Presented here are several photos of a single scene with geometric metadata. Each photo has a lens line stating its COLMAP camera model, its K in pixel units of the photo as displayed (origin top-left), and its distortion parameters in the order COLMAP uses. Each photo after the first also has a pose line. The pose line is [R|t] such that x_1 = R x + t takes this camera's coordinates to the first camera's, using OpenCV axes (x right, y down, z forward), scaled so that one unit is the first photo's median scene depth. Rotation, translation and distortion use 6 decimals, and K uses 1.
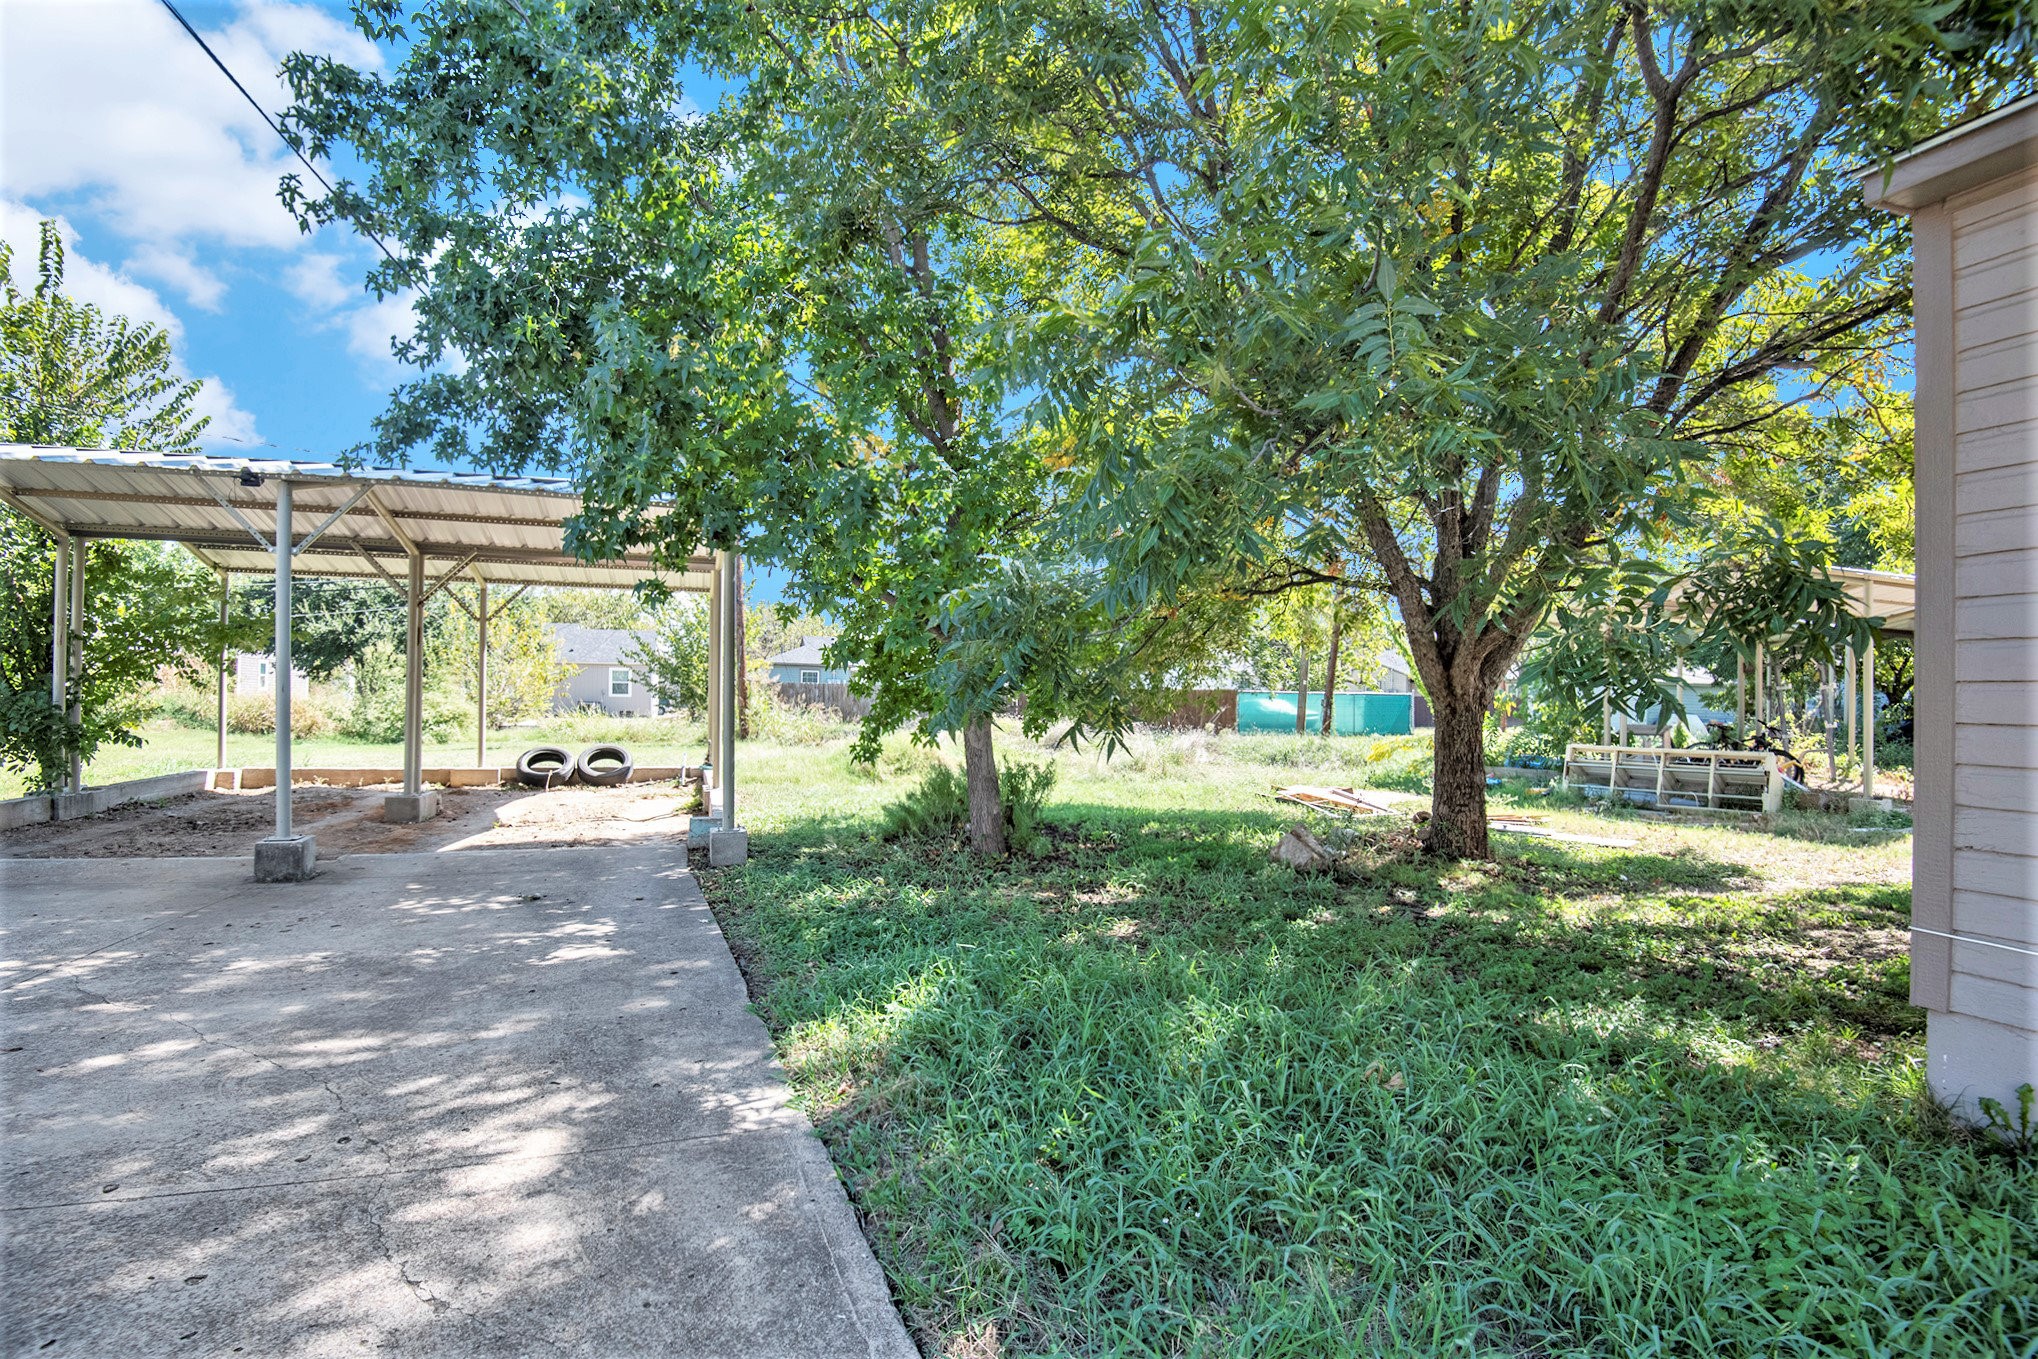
lens RADIAL K [[951.6, 0, 1018.8], [0, 951.6, 687.3], [0, 0, 1]] dist [-0.007626, -0.014926]
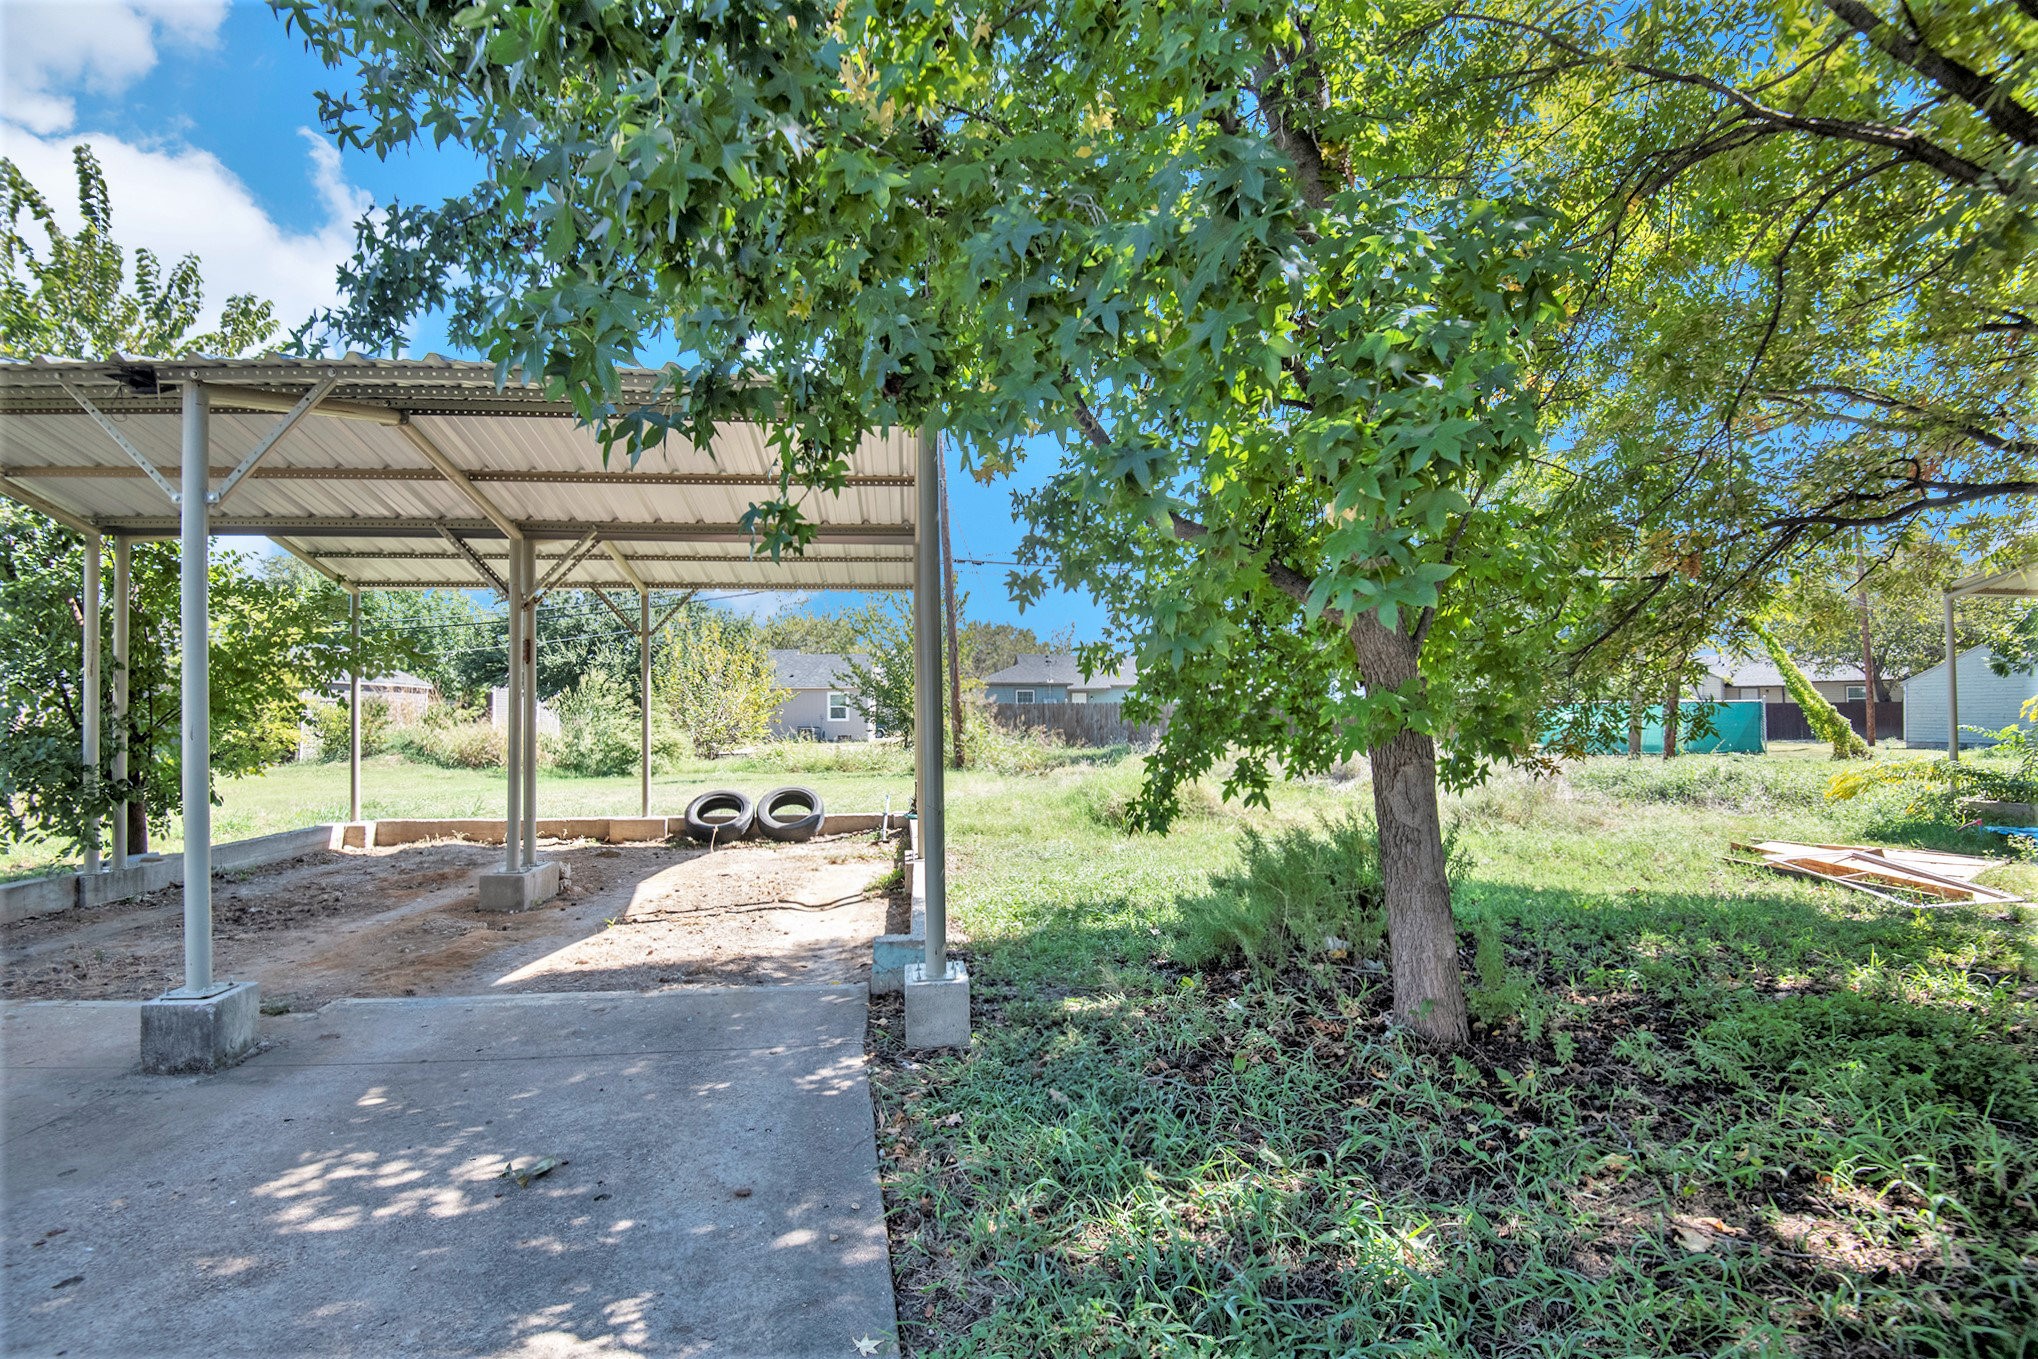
lens RADIAL K [[951.6, 0, 1020.0], [0, 951.6, 690.6], [0, 0, 1]] dist [-0.007626, -0.014926]
pose [[0.976479, -0.025919, -0.214050, -0.110304], [0.022761, 0.999593, -0.017209, -0.002449], [0.214409, 0.011932, 0.976671, 0.380596]]
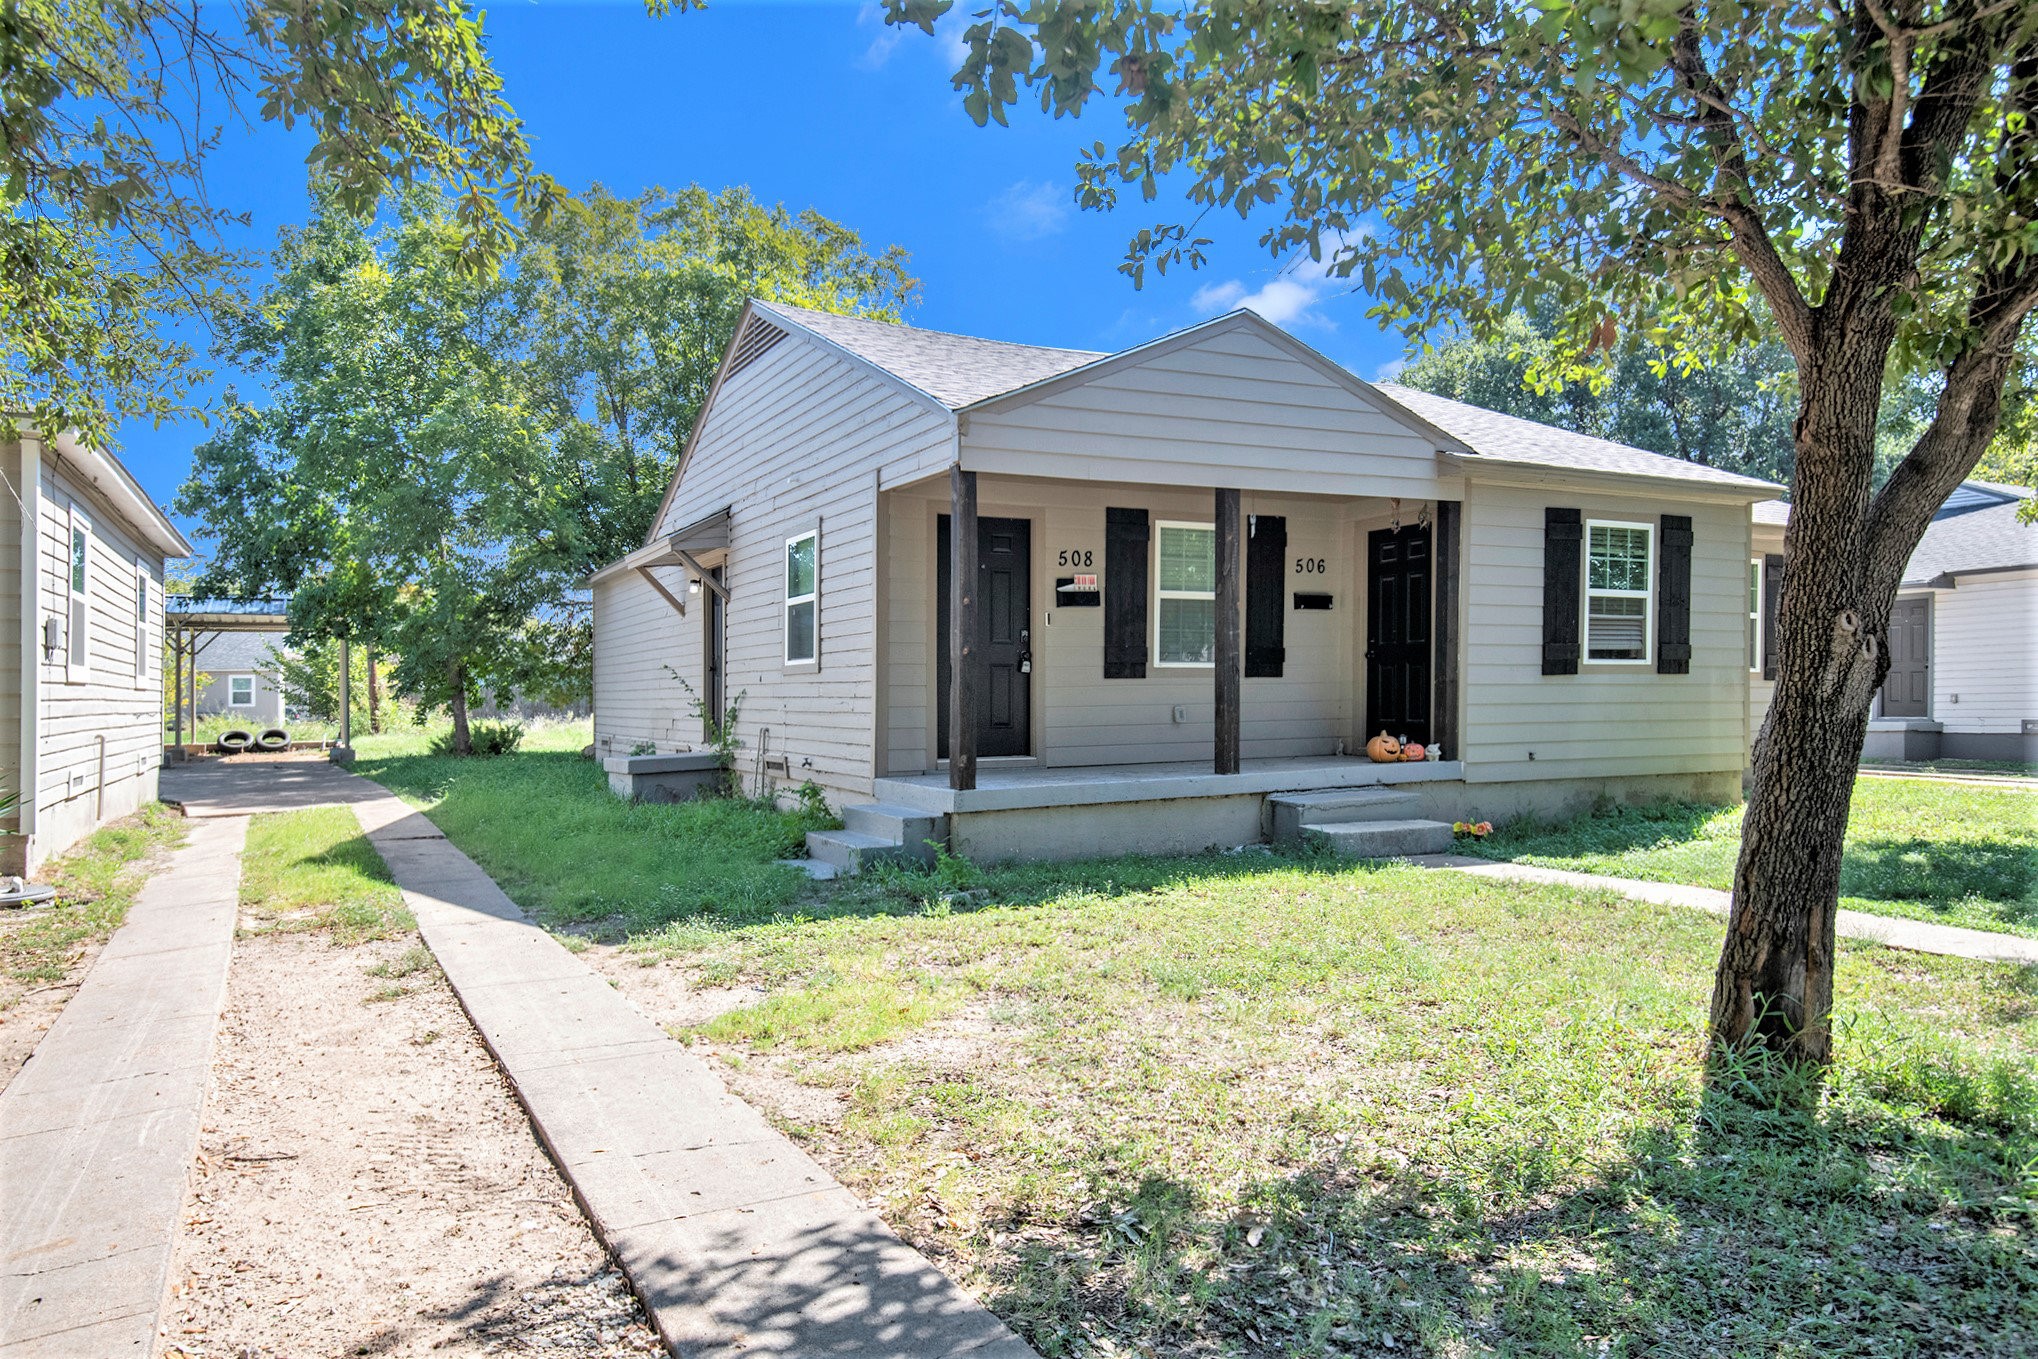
lens RADIAL K [[1353.6, 0, 1022.7], [0, 1353.6, 685.1], [0, 0, 1]] dist [0.006452, 0.001068]
pose [[0.989386, -0.019700, 0.143971, 0.717591], [0.019684, 0.999805, 0.001531, 0.011465], [-0.143973, 0.001319, 0.989581, -2.118926]]
